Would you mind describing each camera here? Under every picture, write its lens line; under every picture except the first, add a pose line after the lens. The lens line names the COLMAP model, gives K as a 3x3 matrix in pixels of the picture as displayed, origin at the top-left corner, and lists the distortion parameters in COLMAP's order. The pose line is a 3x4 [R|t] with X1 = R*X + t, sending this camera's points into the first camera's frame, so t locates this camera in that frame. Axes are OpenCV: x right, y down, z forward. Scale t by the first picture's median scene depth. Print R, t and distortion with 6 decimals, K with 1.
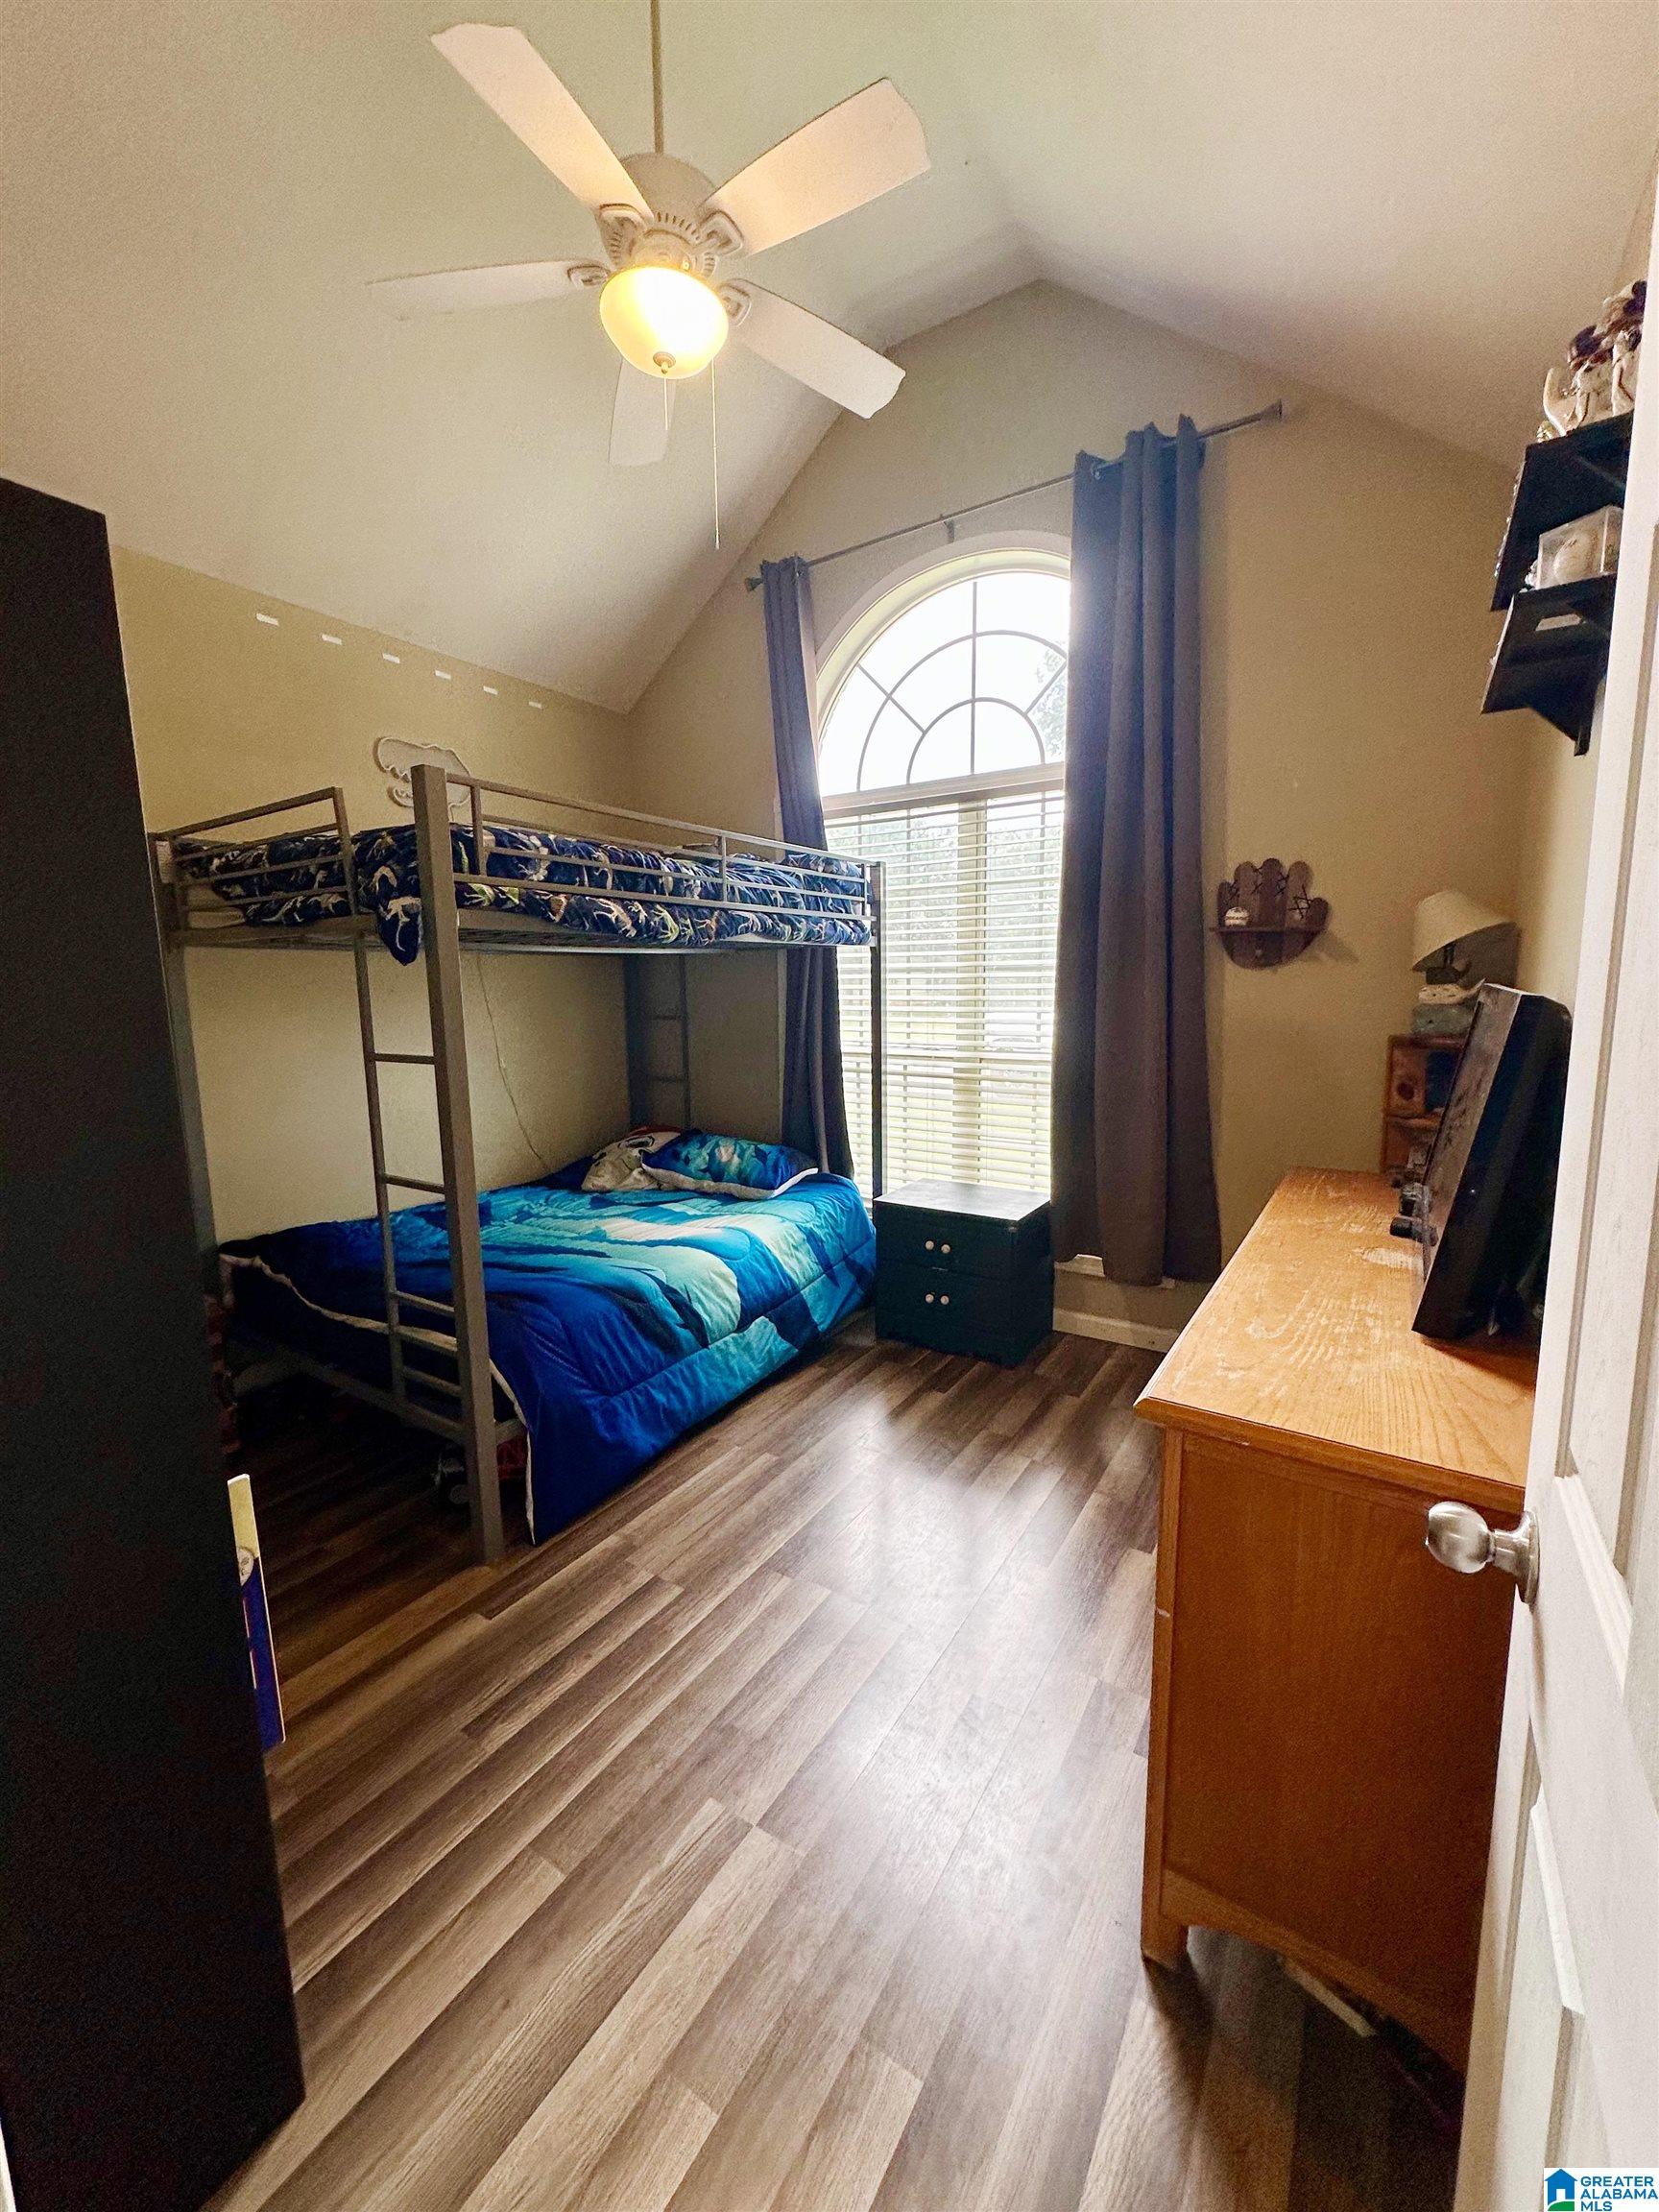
lens RADIAL K [[876.3, 0, 829.5], [0, 876.3, 1106.0], [0, 0, 1]] dist [-0.003375, -0.000115]
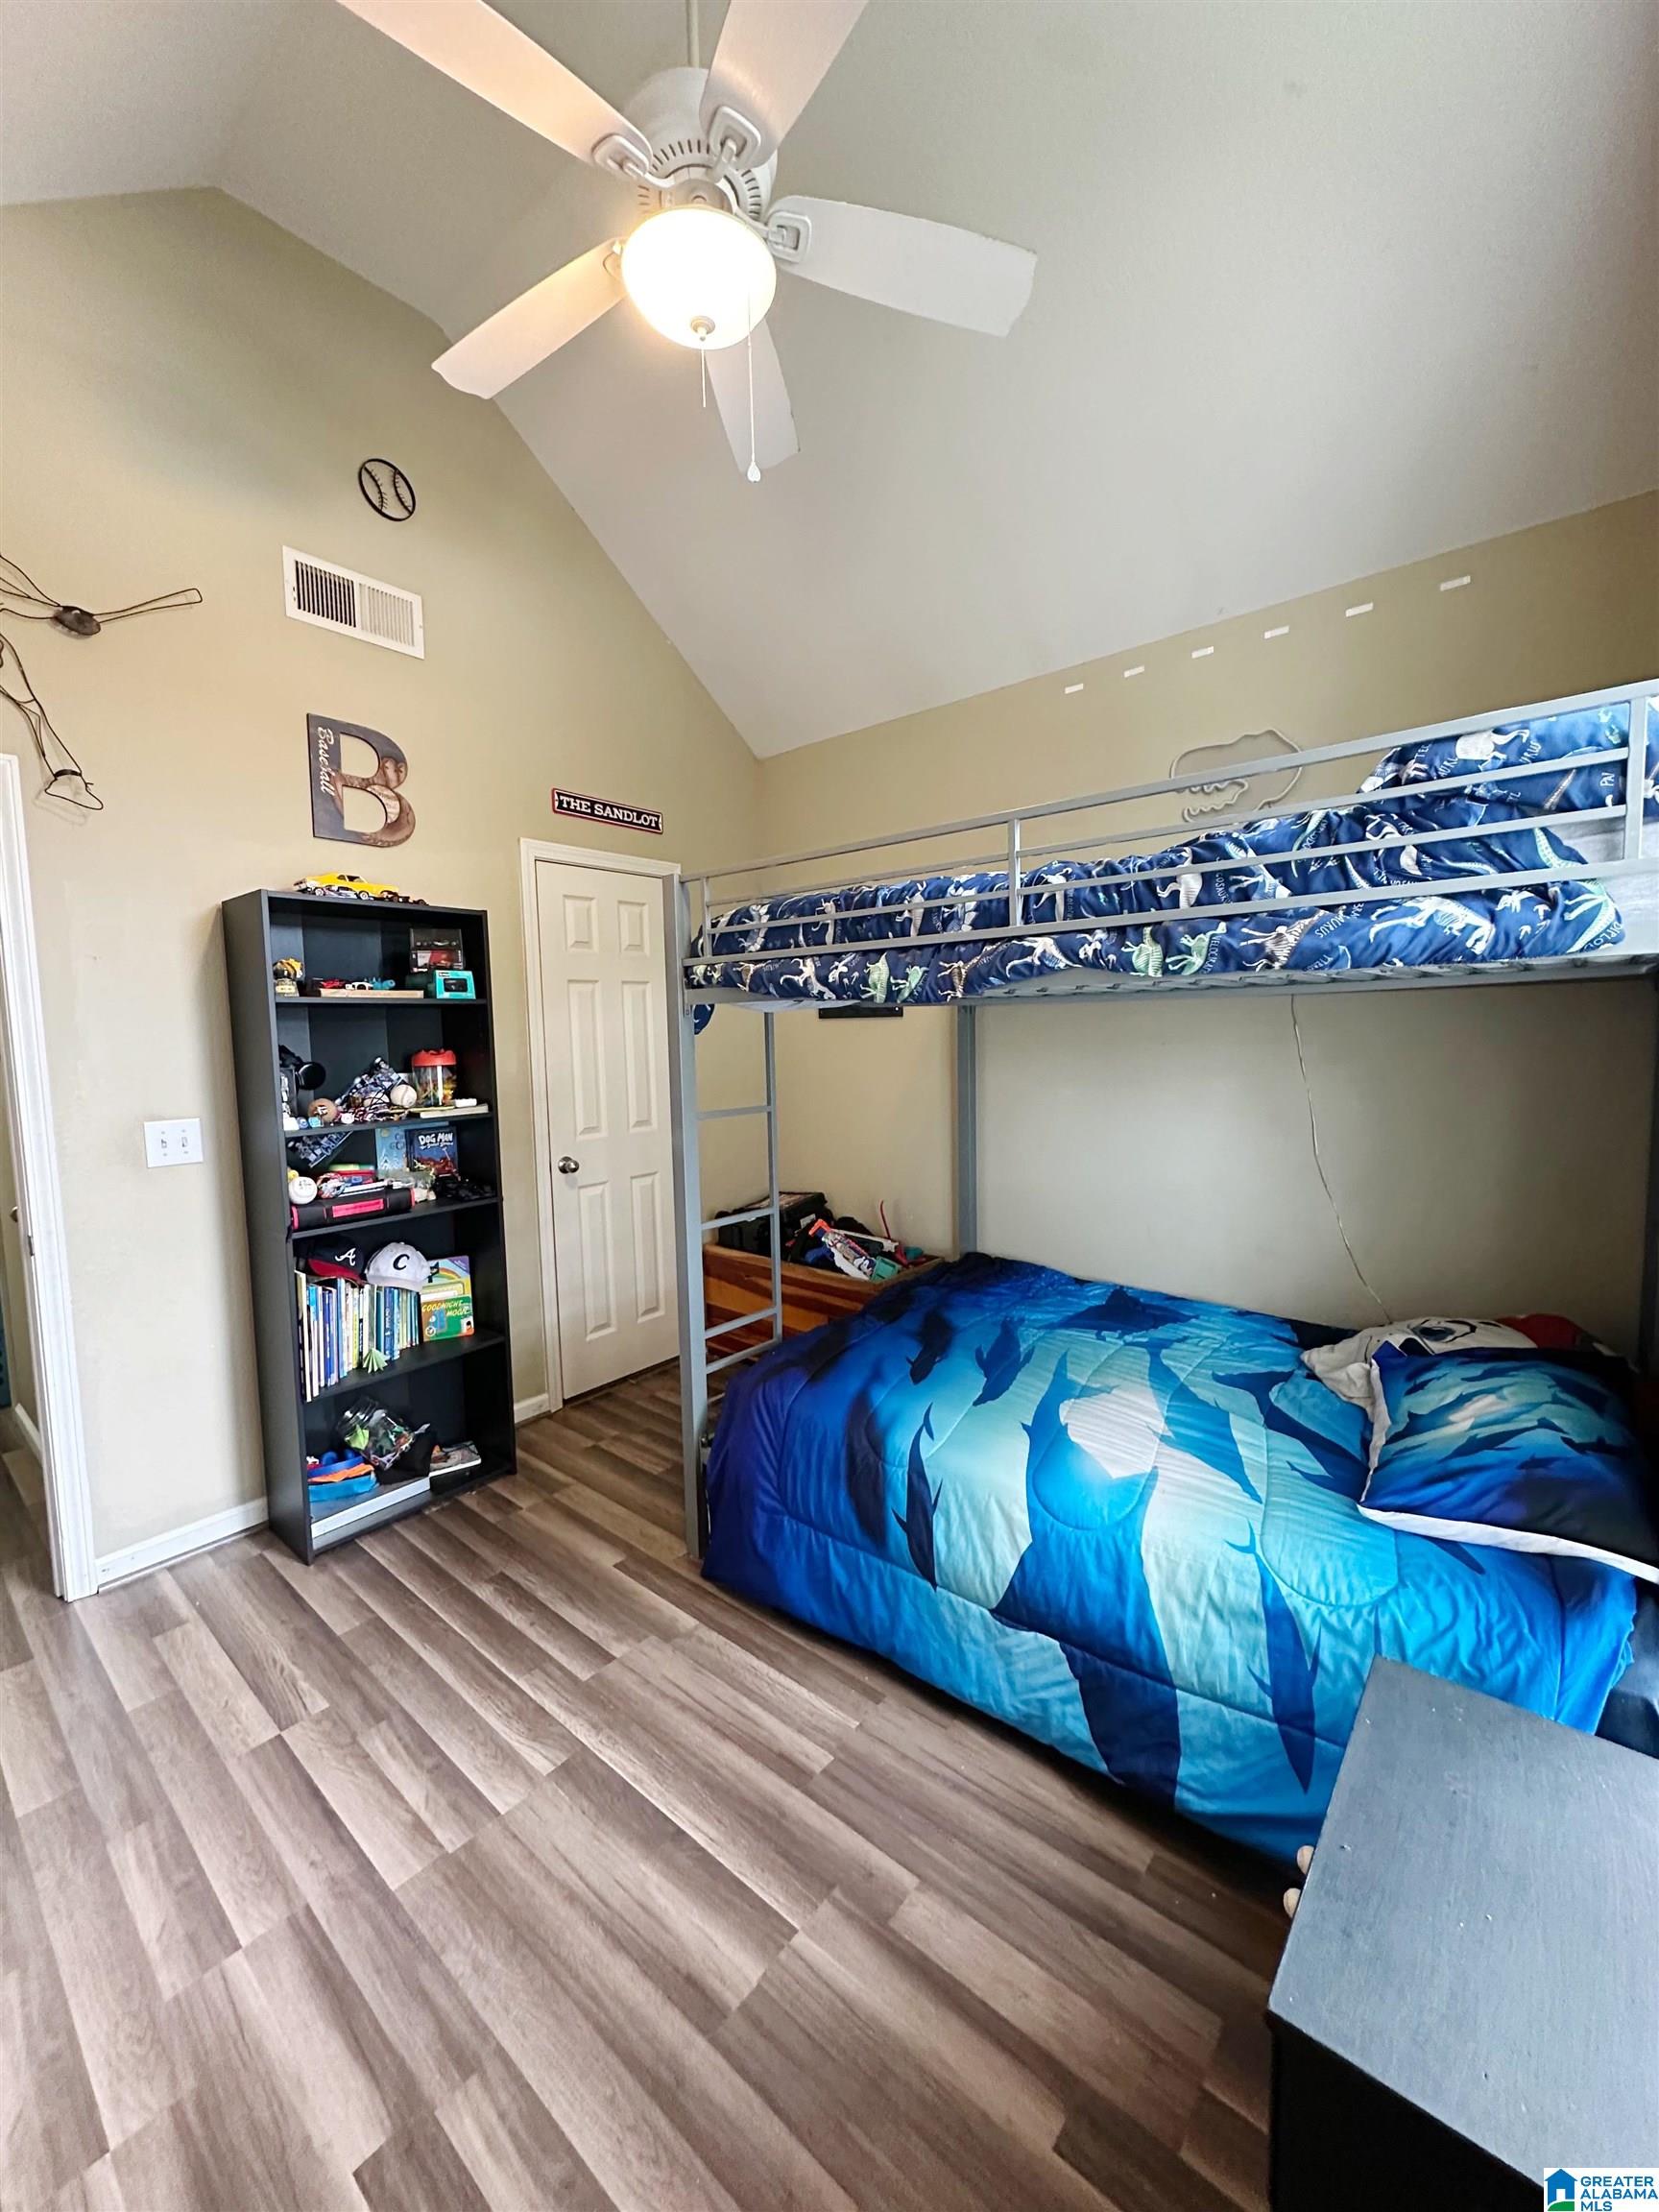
lens RADIAL K [[876.3, 0, 829.5], [0, 876.3, 1106.0], [0, 0, 1]] dist [-0.003375, -0.000115]
pose [[-0.131773, 0.104917, -0.985712, 0.520005], [-0.115375, 0.986002, 0.120372, -0.171440], [0.984543, 0.129588, -0.117824, 0.980091]]
